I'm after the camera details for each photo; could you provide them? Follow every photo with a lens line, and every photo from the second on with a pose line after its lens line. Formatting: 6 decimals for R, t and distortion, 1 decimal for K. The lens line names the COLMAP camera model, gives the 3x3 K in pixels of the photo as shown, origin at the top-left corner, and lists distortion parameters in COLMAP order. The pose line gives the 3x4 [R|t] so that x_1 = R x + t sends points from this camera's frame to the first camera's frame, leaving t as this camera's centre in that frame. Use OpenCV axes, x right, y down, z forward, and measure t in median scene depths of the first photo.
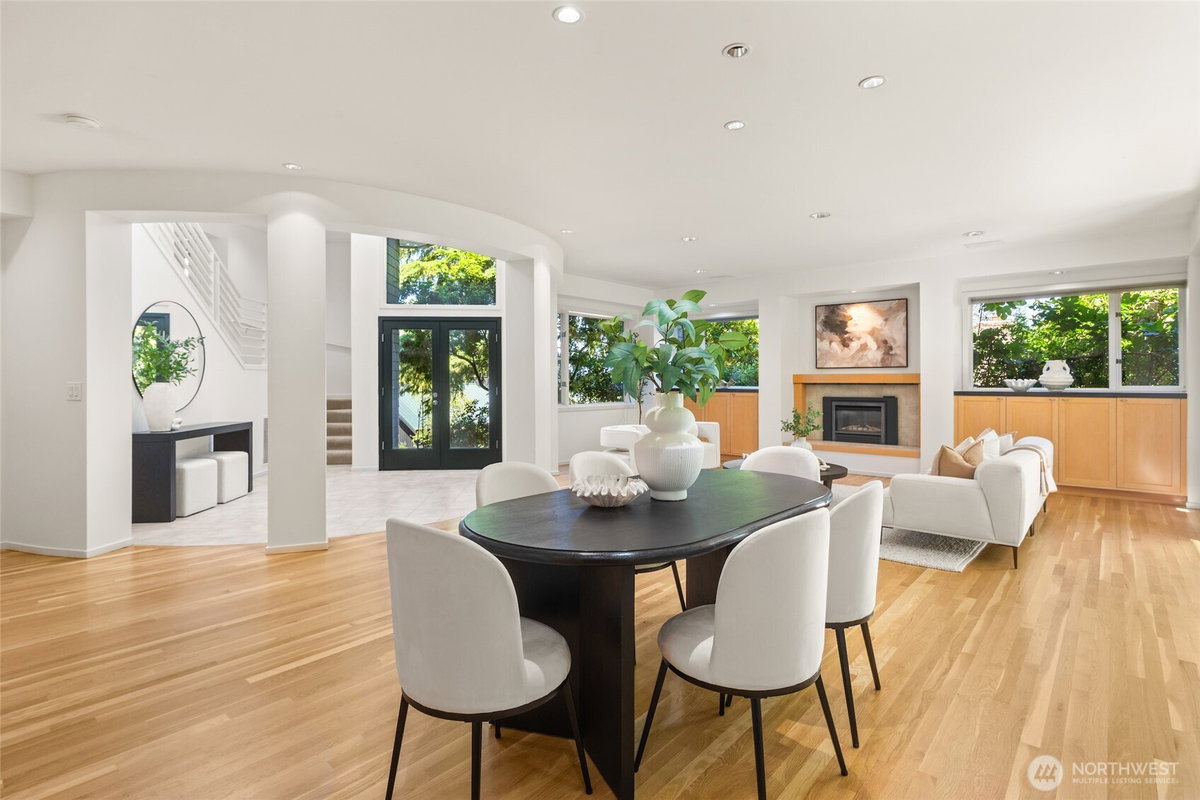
lens RADIAL K [[579.7, 0, 604.5], [0, 579.7, 387.7], [0, 0, 1]] dist [-0.001913, -0.000083]
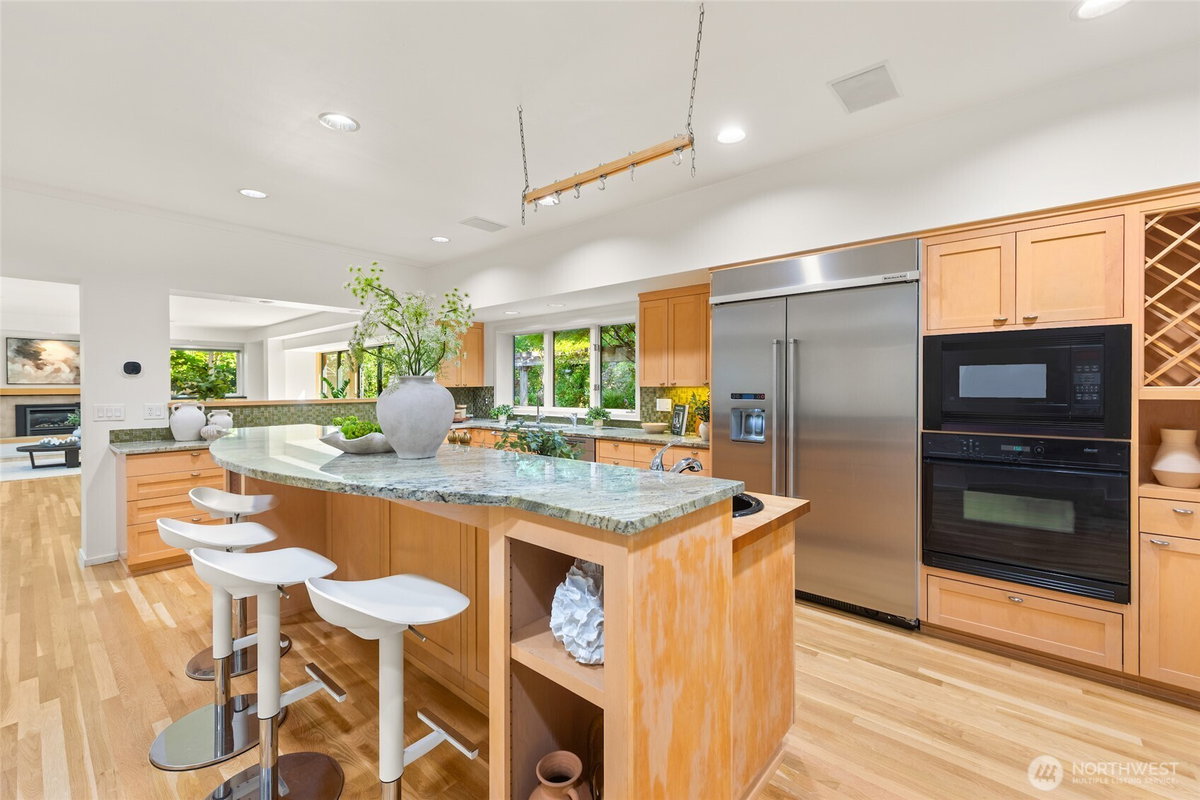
lens RADIAL K [[499.7, 0, 608.5], [0, 499.7, 393.8], [0, 0, 1]] dist [0.000763, -0.000230]
pose [[-0.008782, -0.012202, 0.999887, -0.863510], [0.017302, 0.999774, 0.012353, -0.000695], [-0.999812, 0.017408, -0.008569, -0.411838]]
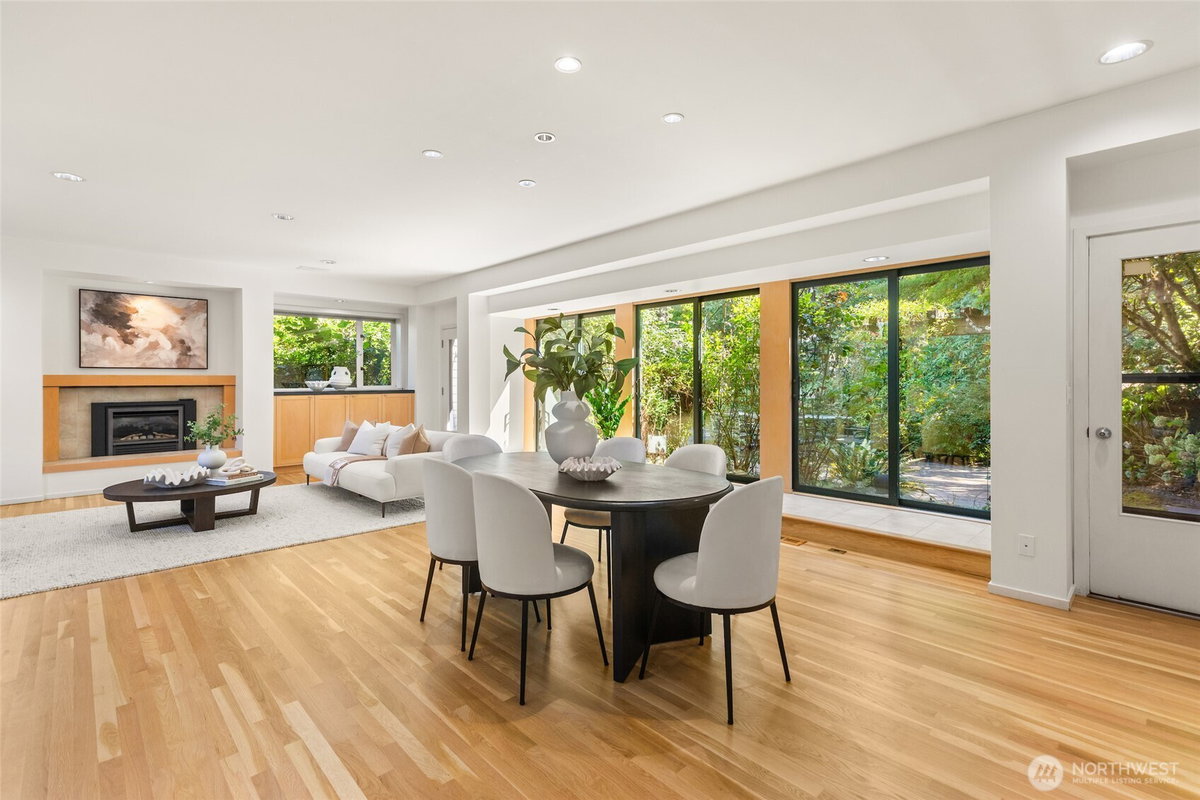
lens RADIAL K [[540.5, 0, 598.8], [0, 540.5, 382.8], [0, 0, 1]] dist [-0.002436, -0.000027]
pose [[0.079403, -0.002249, 0.996840, -0.335708], [0.016635, 0.999861, 0.000931, -0.001582], [-0.996704, 0.016509, 0.079429, 0.249830]]
